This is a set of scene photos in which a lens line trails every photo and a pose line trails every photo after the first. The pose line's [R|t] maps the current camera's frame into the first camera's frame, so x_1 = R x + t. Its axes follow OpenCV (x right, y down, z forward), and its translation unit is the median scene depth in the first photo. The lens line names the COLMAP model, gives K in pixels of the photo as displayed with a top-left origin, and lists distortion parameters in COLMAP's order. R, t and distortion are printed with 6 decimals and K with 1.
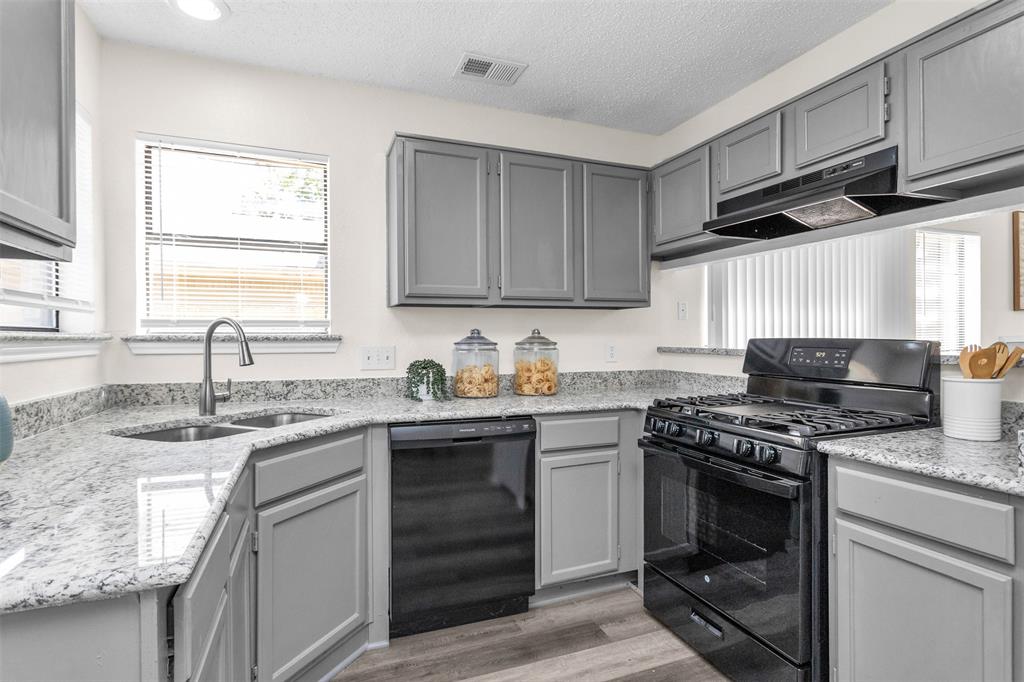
lens RADIAL K [[507.0, 0, 509.3], [0, 507.0, 343.0], [0, 0, 1]] dist [0.001954, 0.000598]
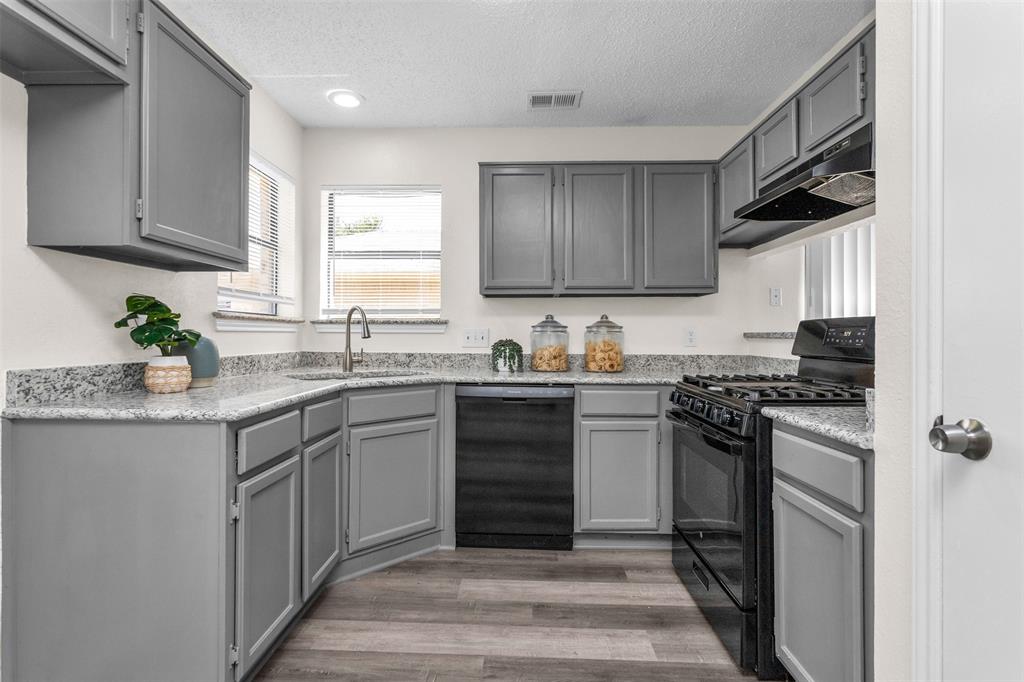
lens RADIAL K [[495.2, 0, 509.0], [0, 495.2, 332.3], [0, 0, 1]] dist [0.002736, 0.000439]
pose [[0.921008, 0.003613, -0.389526, 0.336503], [-0.009965, 0.999848, -0.014286, 0.035350], [0.389416, 0.017039, 0.920904, -0.128102]]
